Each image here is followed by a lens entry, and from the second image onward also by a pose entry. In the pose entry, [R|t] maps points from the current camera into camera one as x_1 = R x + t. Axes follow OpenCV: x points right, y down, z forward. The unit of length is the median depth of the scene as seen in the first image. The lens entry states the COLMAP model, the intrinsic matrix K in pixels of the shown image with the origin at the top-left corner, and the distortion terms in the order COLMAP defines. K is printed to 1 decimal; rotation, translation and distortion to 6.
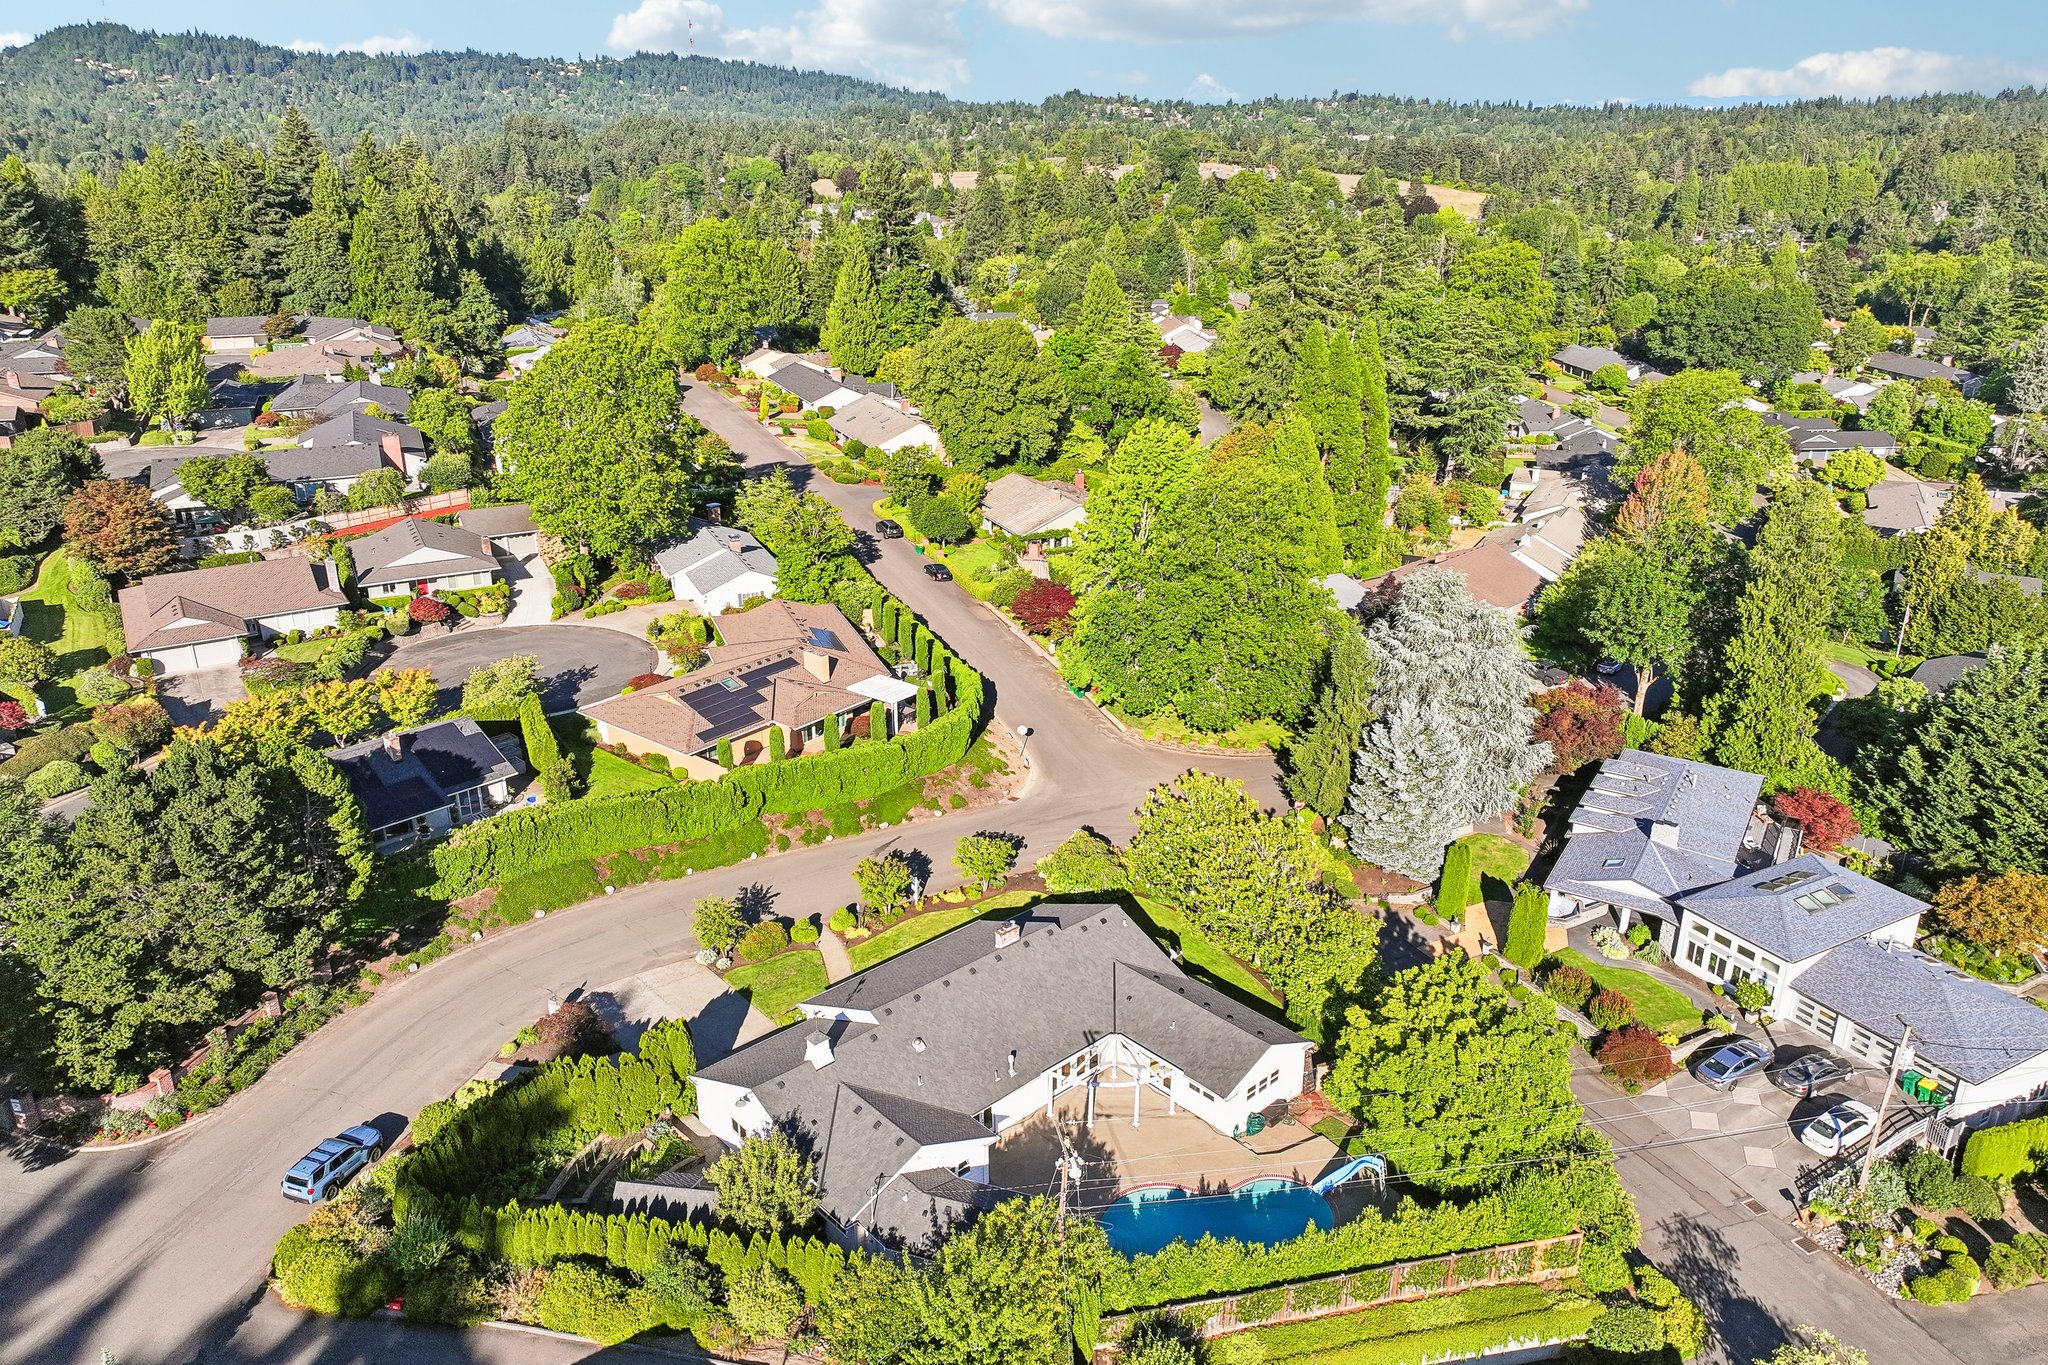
lens RADIAL K [[1442.0, 0, 1031.4], [0, 1442.0, 684.5], [0, 0, 1]] dist [-0.003502, 0.018914]
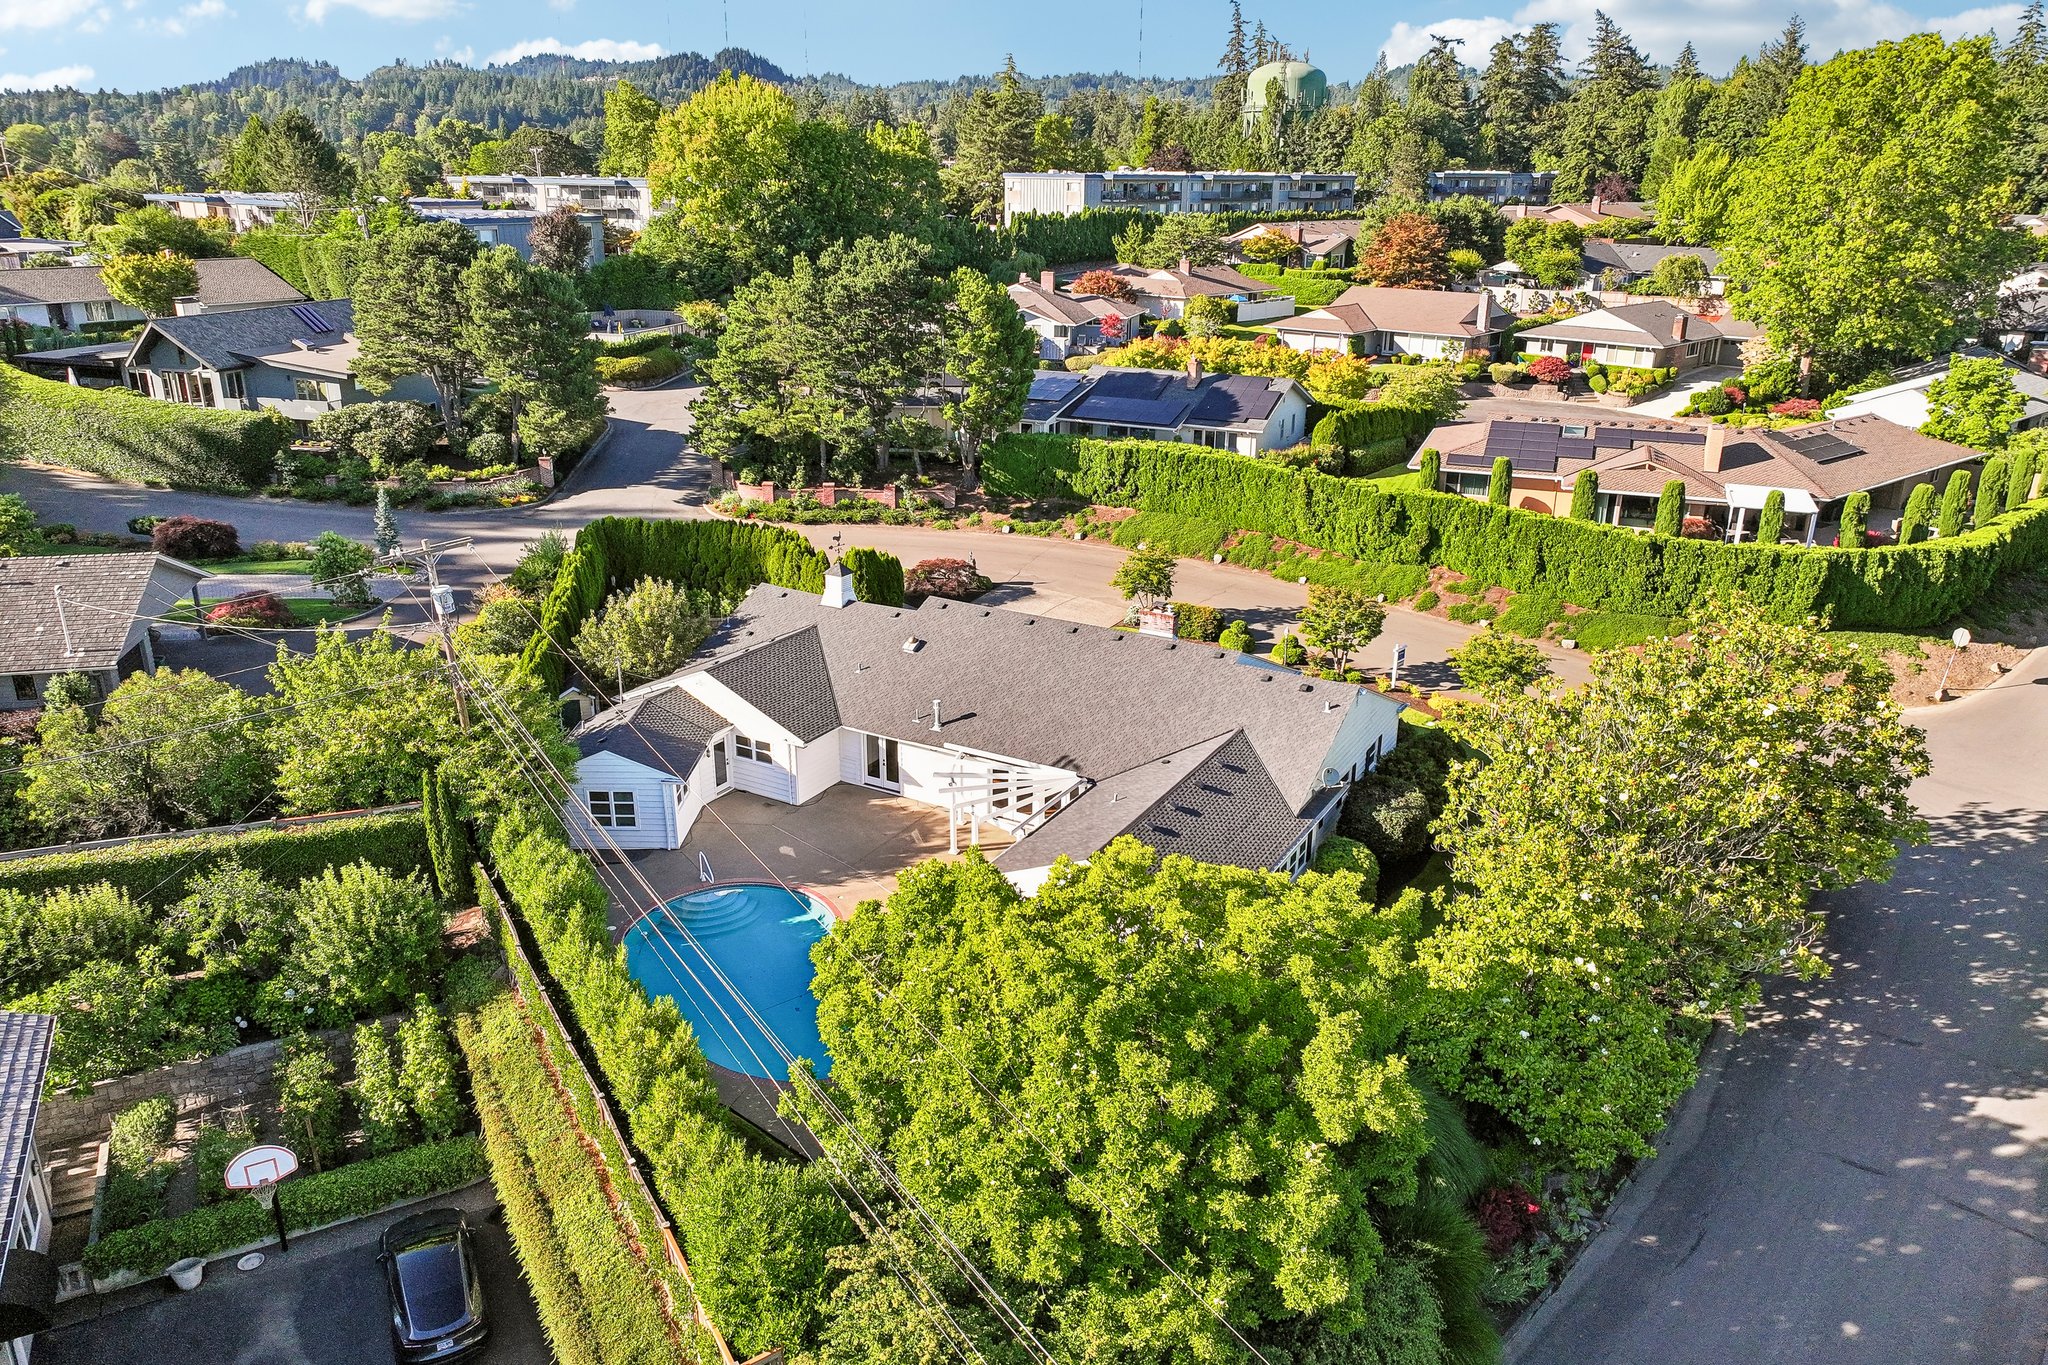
lens RADIAL K [[1442.0, 0, 1026.0], [0, 1442.0, 684.7], [0, 0, 1]] dist [-0.003502, 0.018914]
pose [[0.303522, 0.325528, -0.895492, 0.493182], [-0.352319, 0.911563, 0.211954, 0.073752], [0.885294, 0.251166, 0.391370, 0.621733]]
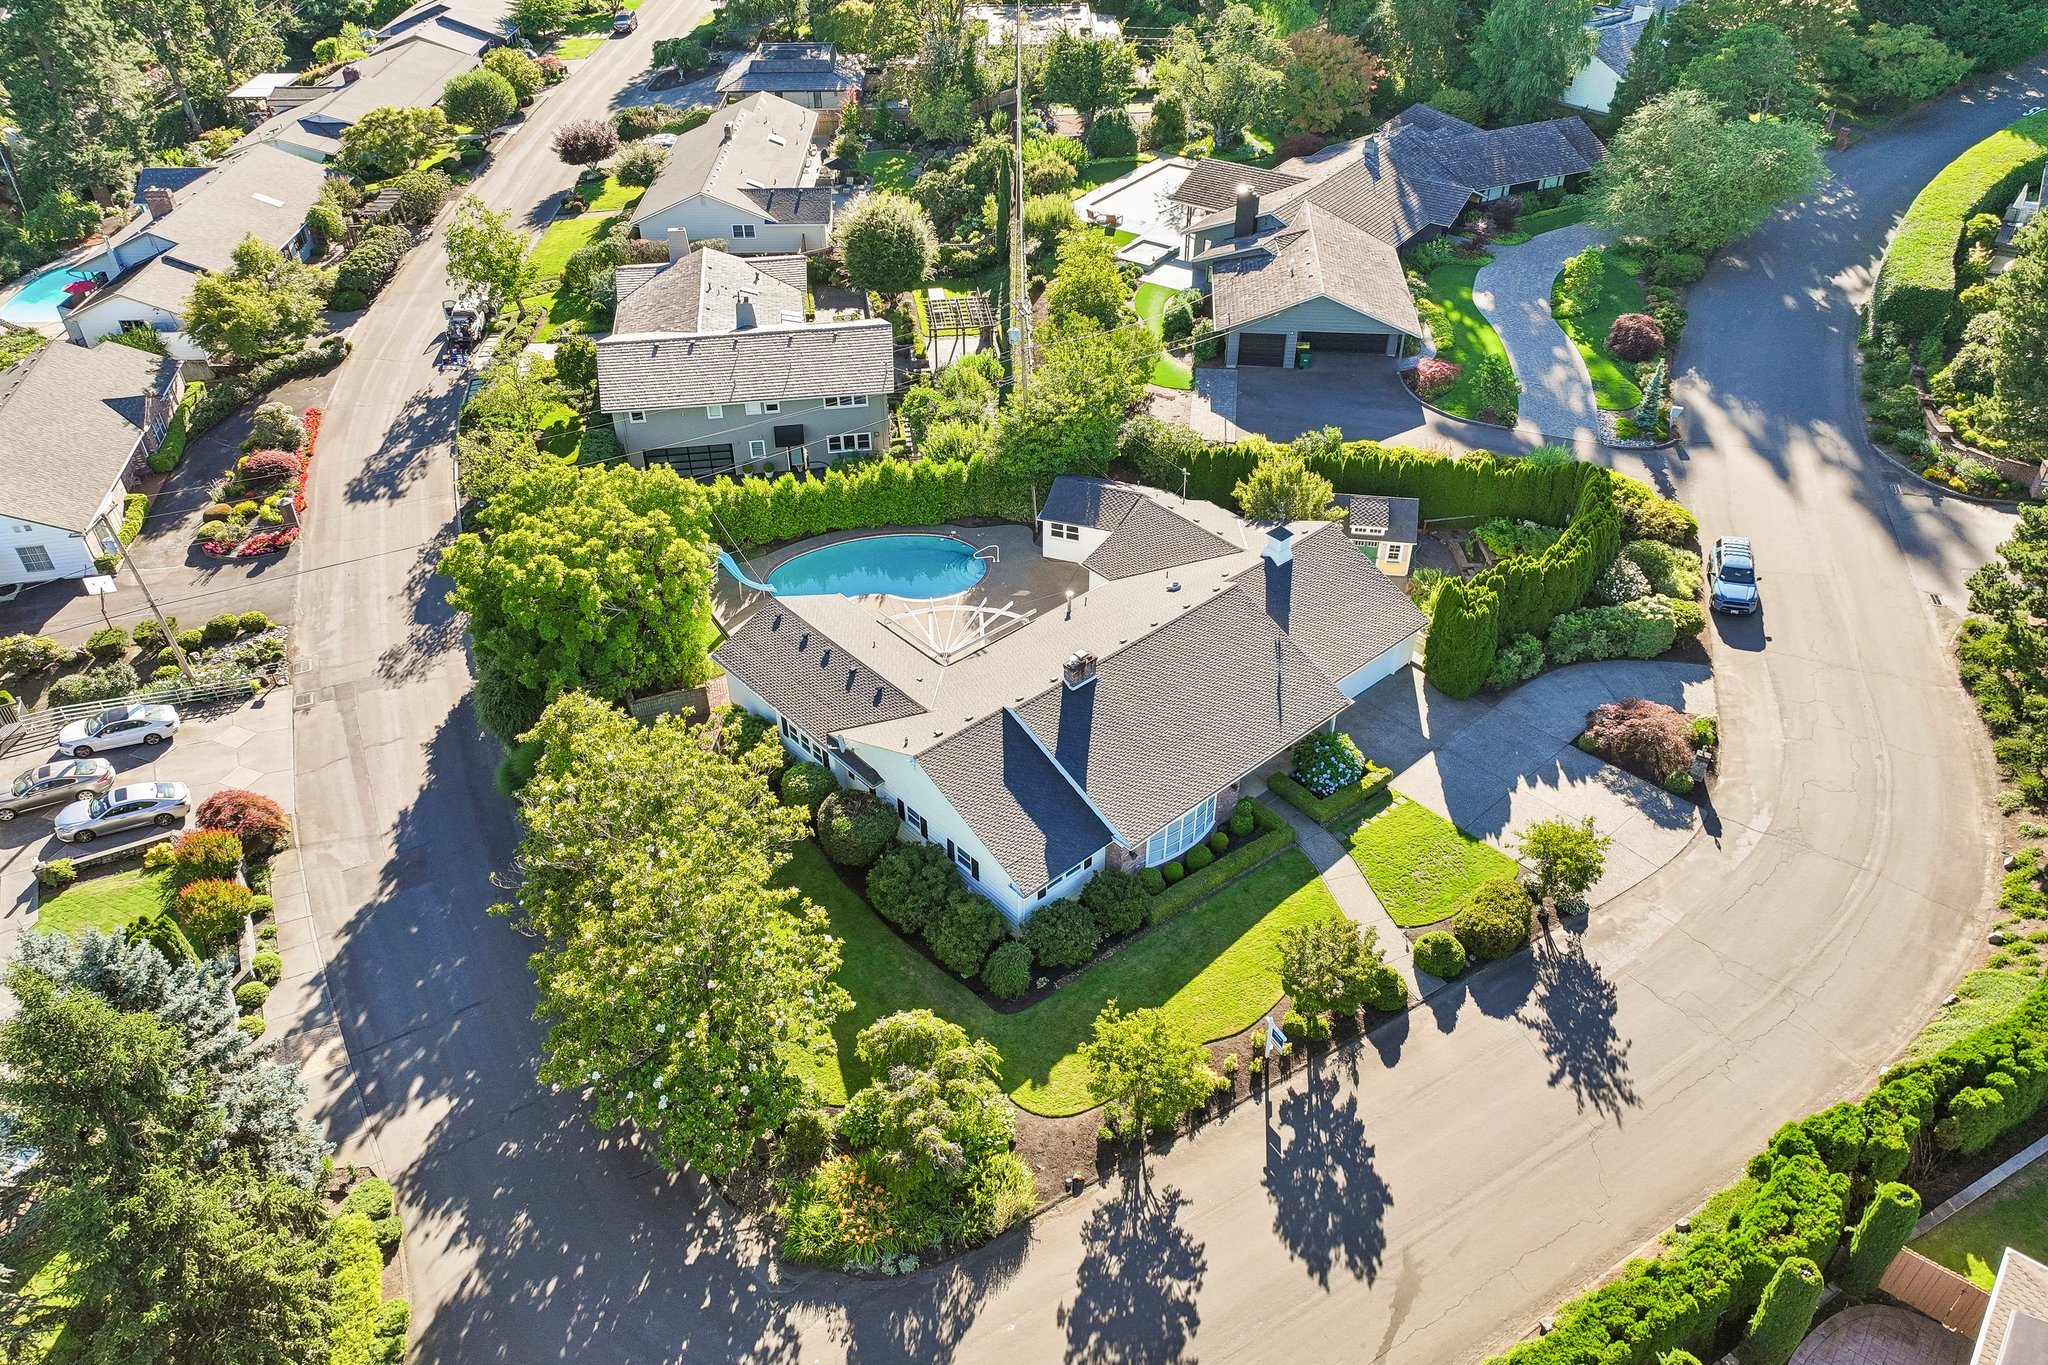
lens RADIAL K [[1442.0, 0, 1021.2], [0, 1442.0, 700.6], [0, 0, 1]] dist [-0.003502, 0.018914]
pose [[-0.999651, 0.007674, 0.025291, -0.004732], [0.025634, 0.514551, 0.857077, -0.382243], [-0.006437, 0.857426, -0.514568, 1.224400]]
